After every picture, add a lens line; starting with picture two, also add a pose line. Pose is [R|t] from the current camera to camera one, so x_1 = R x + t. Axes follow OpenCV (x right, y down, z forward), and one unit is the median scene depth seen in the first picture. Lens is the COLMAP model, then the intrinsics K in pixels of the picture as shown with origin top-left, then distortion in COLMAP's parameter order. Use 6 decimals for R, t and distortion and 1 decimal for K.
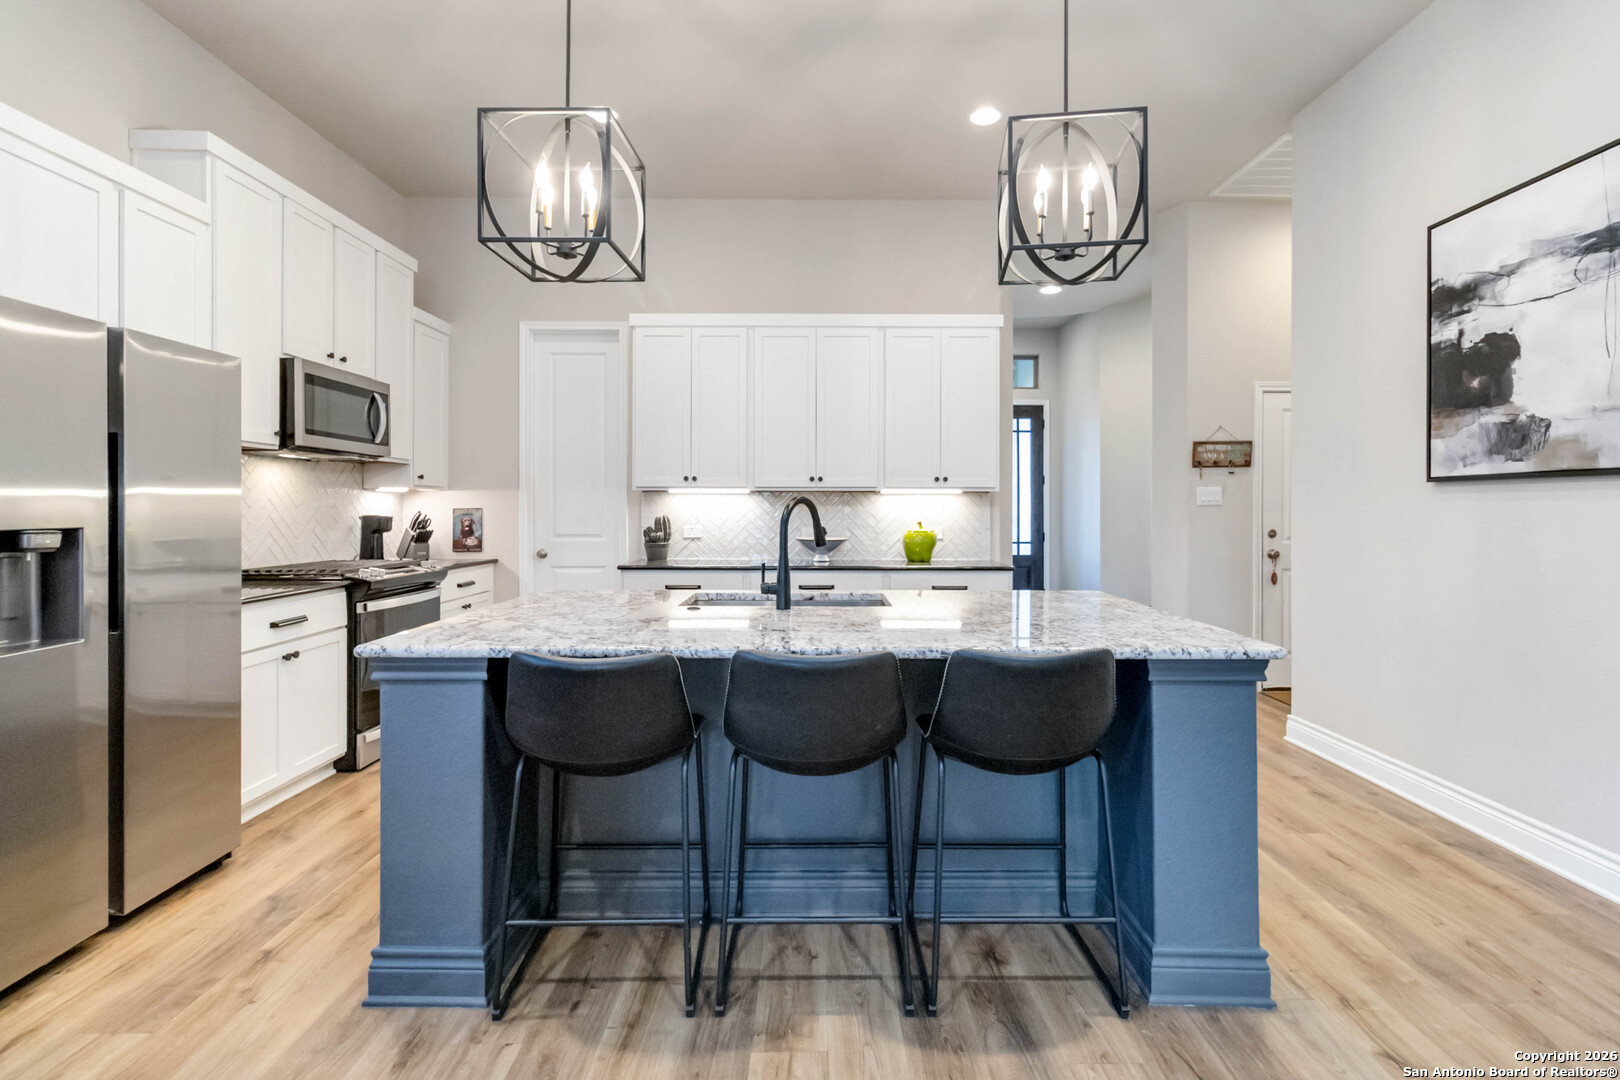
lens RADIAL K [[769.4, 0, 817.7], [0, 769.4, 506.7], [0, 0, 1]] dist [0.002652, 0.000247]
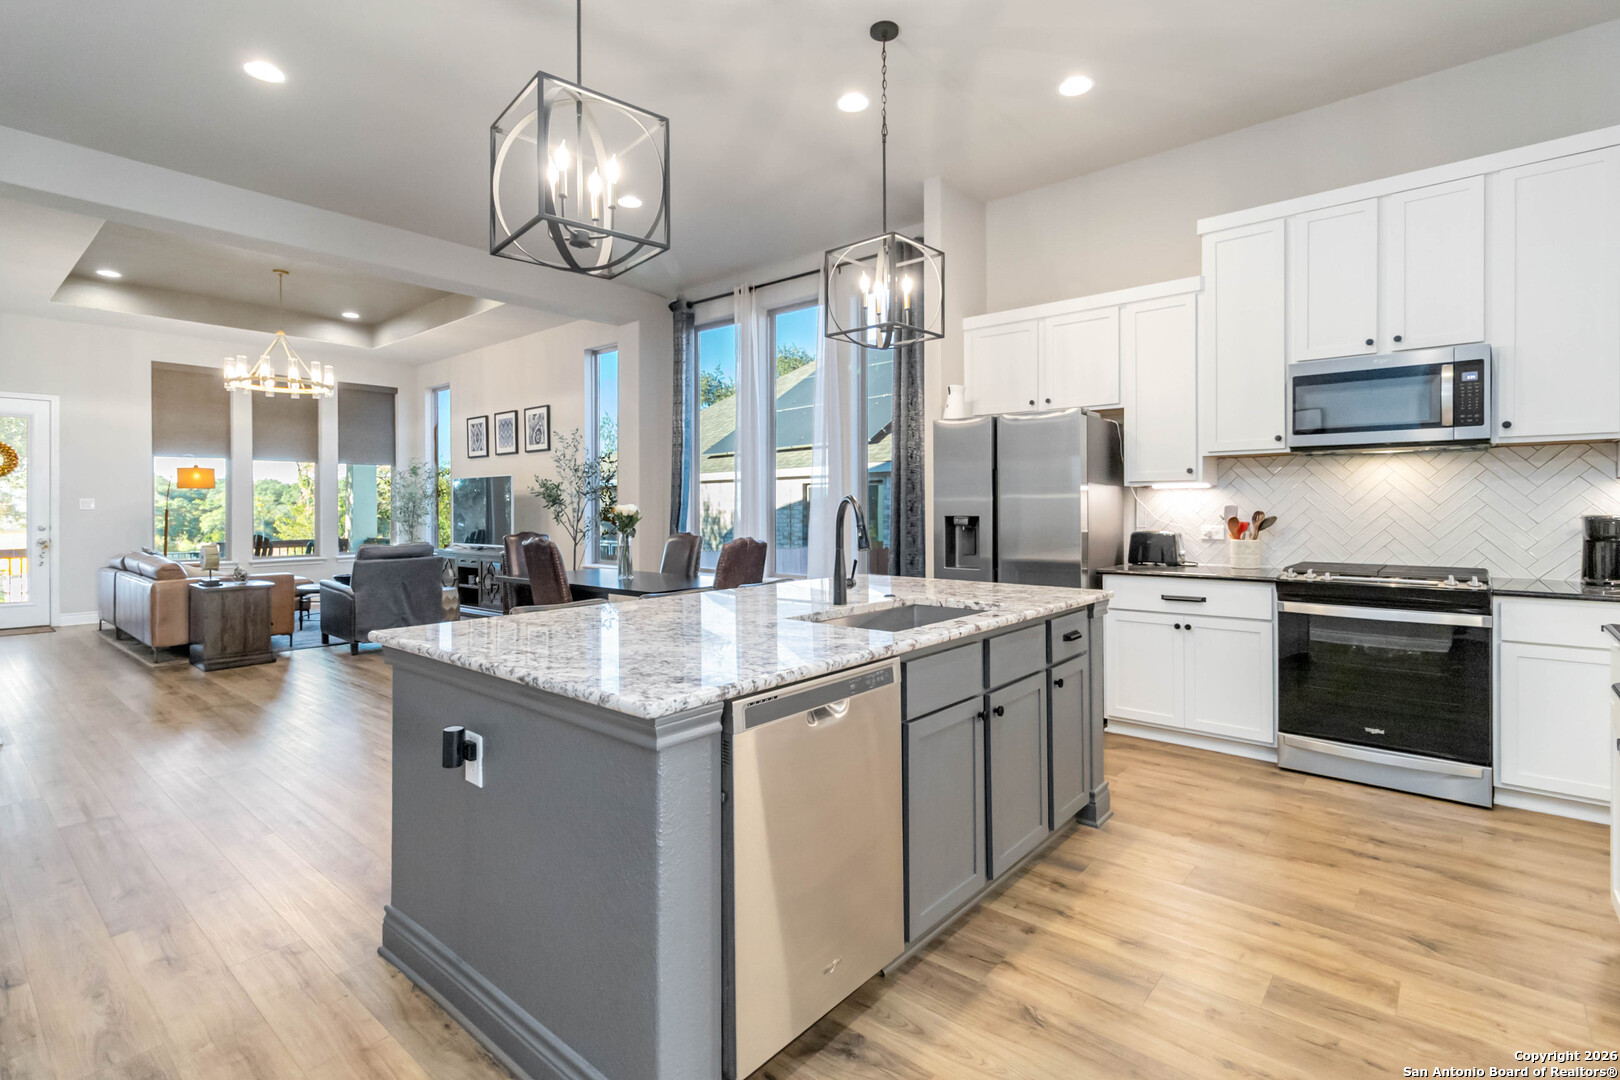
lens RADIAL K [[769.4, 0, 817.7], [0, 769.4, 506.7], [0, 0, 1]] dist [0.002652, 0.000247]
pose [[-0.647562, 0.001668, -0.762011, 0.666361], [0.004396, 0.999989, -0.001547, 0.001696], [0.762000, -0.004352, -0.647563, 1.428170]]
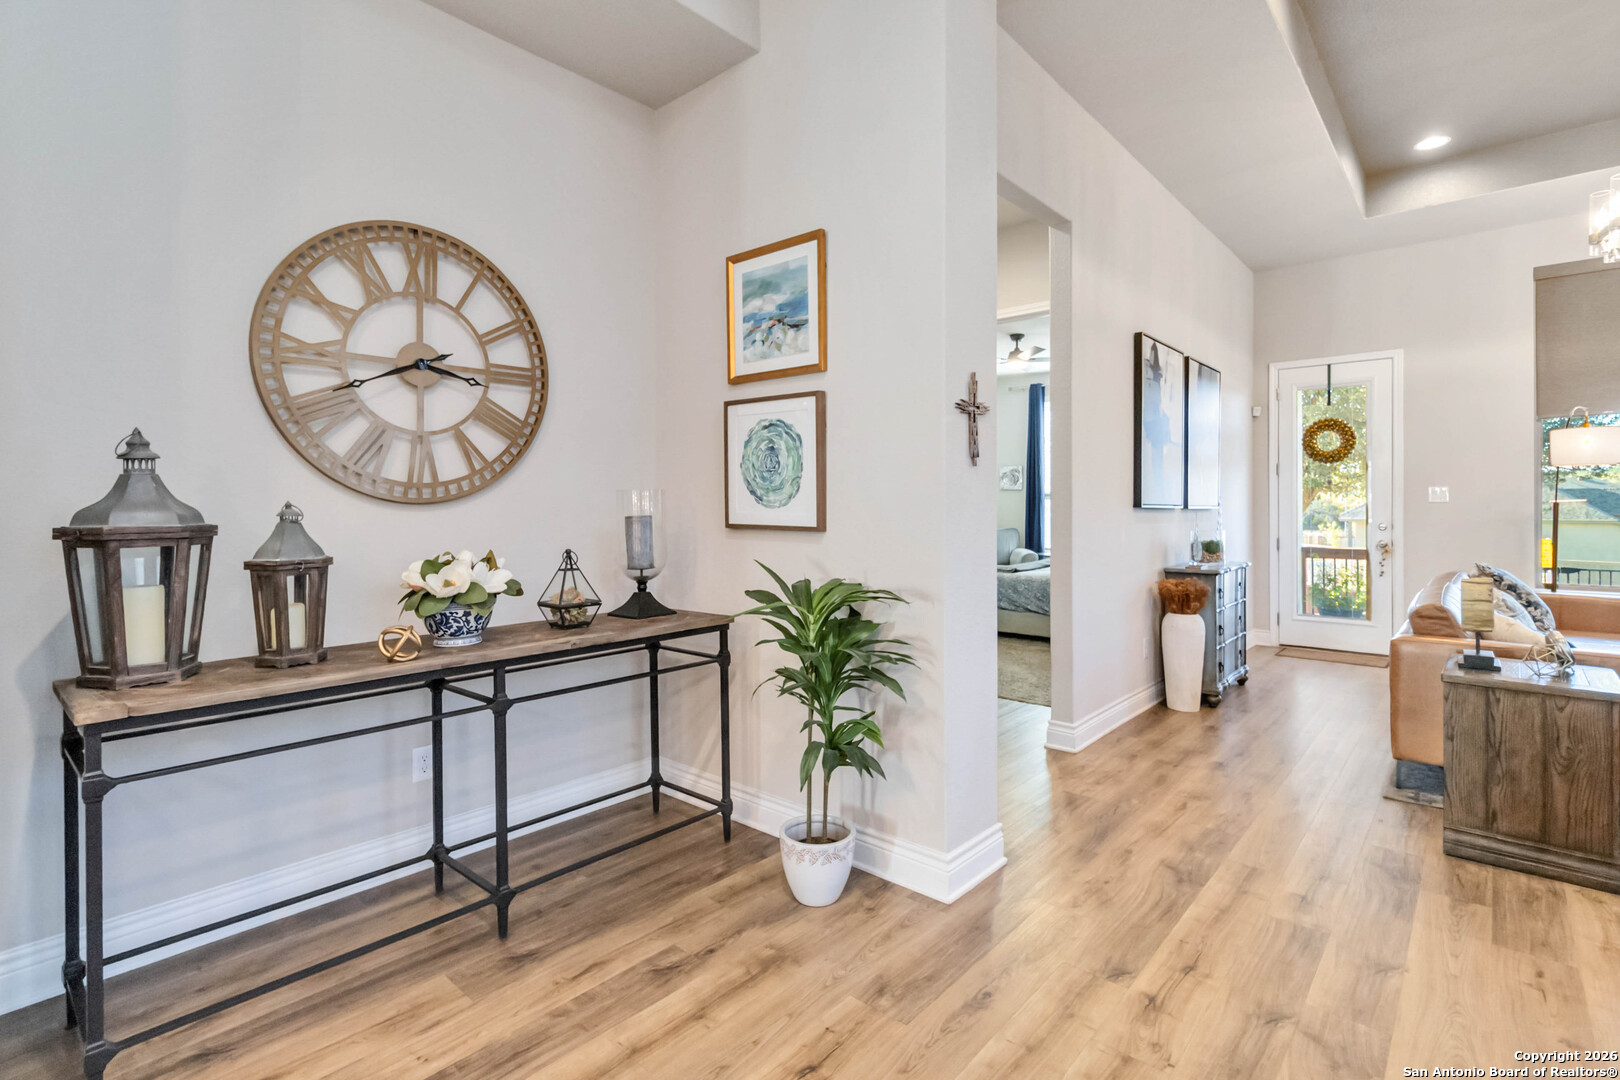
lens RADIAL K [[769.4, 0, 817.7], [0, 769.4, 506.7], [0, 0, 1]] dist [0.002652, 0.000247]
pose [[-0.750178, 0.001647, 0.661234, 0.127801], [0.003409, 0.999993, 0.001378, -0.000453], [-0.661227, 0.003288, -0.750179, 0.114621]]
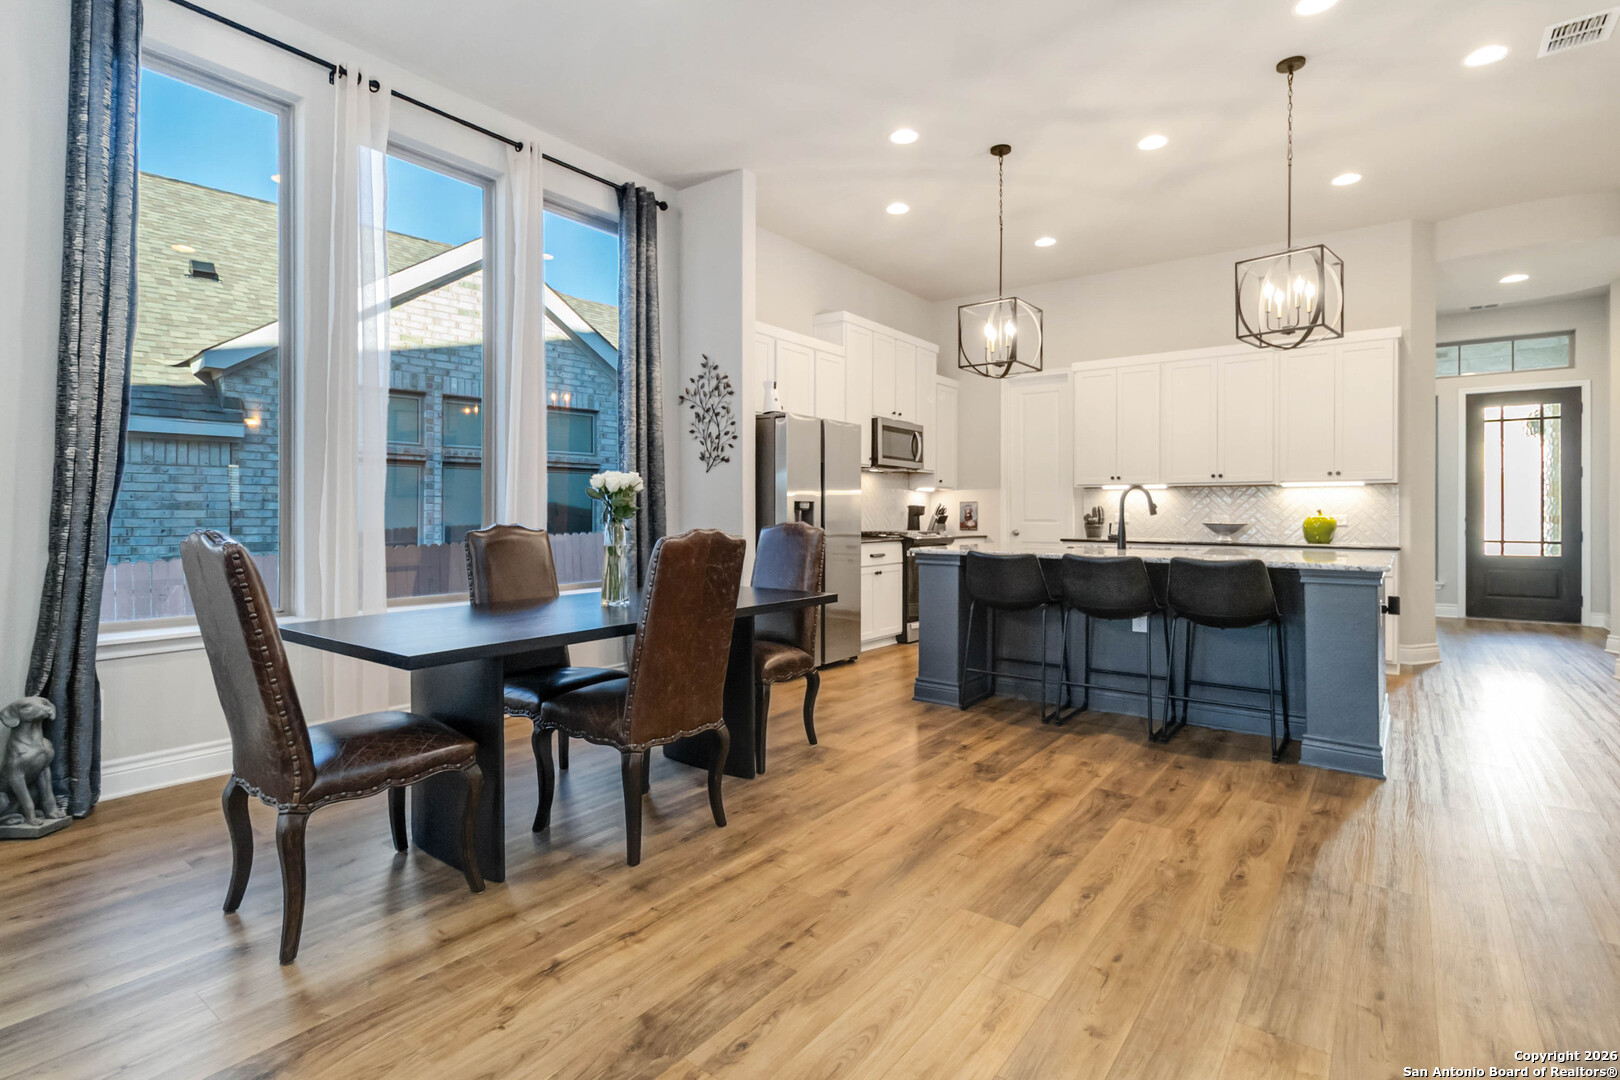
lens RADIAL K [[785.3, 0, 817.3], [0, 785.3, 511.8], [0, 0, 1]] dist [0.000323, 0.001242]
pose [[0.800191, 0.000726, -0.599744, 0.405106], [-0.002587, 0.999994, -0.002242, 0.046178], [0.599739, 0.003346, 0.800189, -0.719383]]
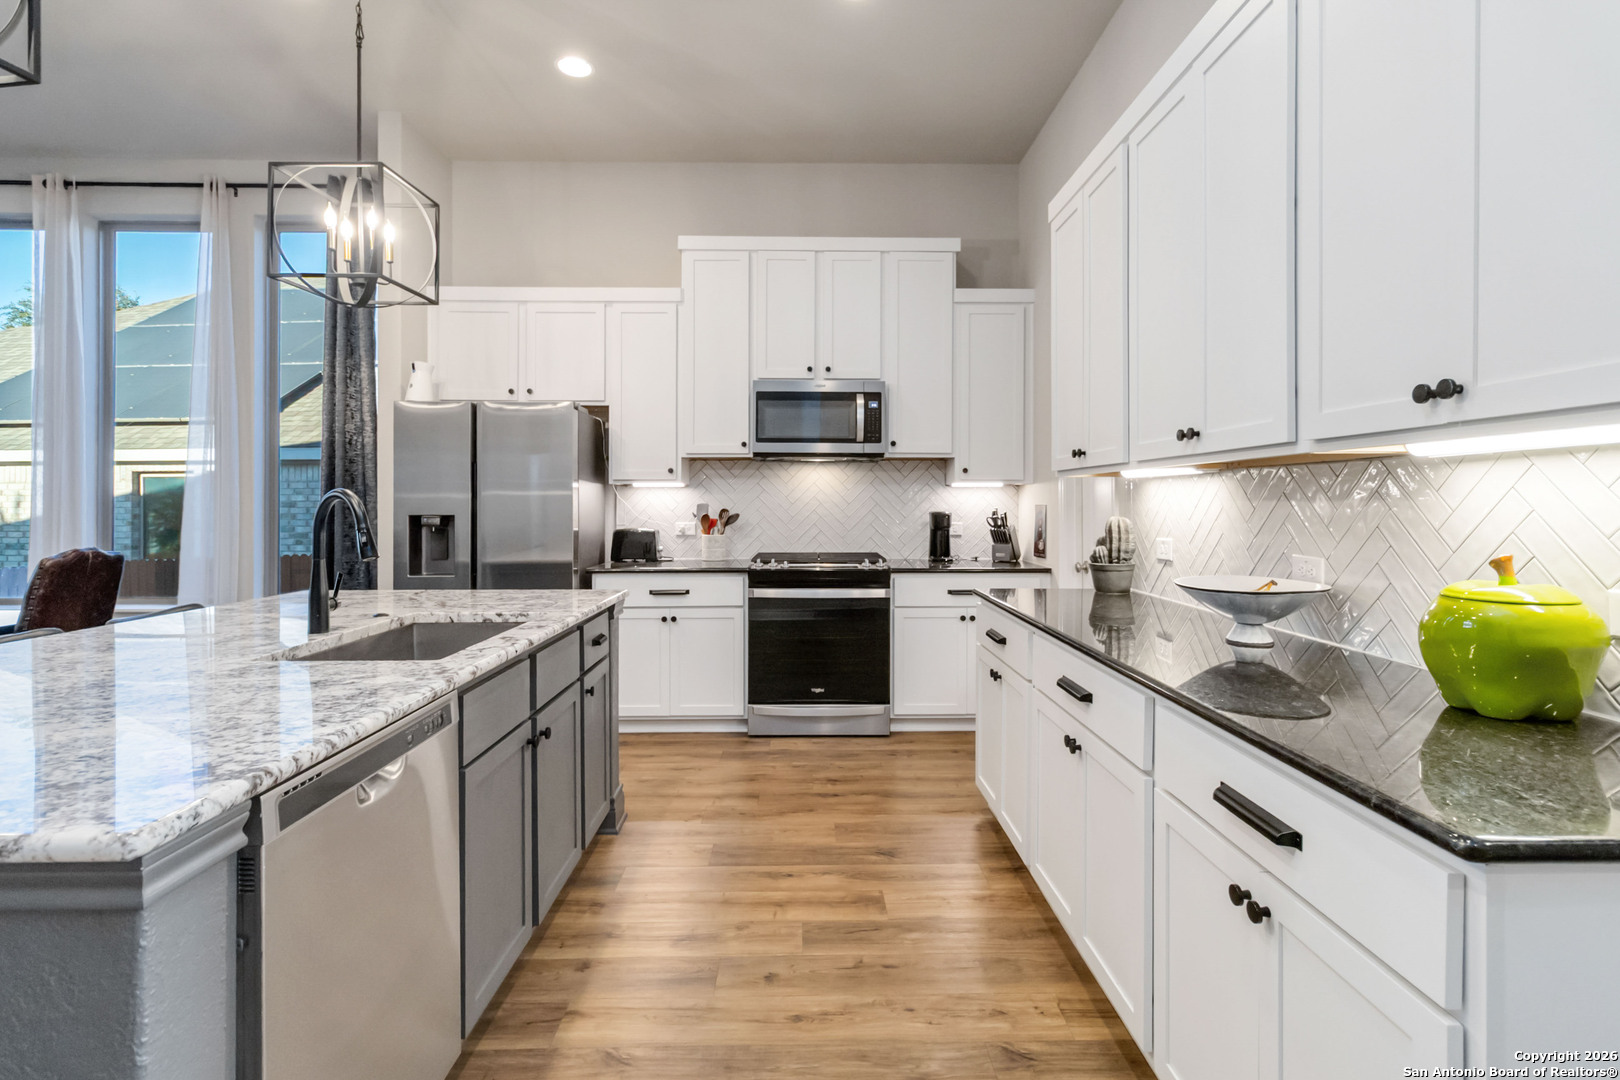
lens RADIAL K [[780.4, 0, 817.6], [0, 780.4, 500.7], [0, 0, 1]] dist [0.002325, 0.001057]
pose [[0.017972, -0.003949, -0.999831, 0.664865], [0.001287, 0.999991, -0.003926, 0.001254], [0.999838, -0.001217, 0.017976, 1.294053]]
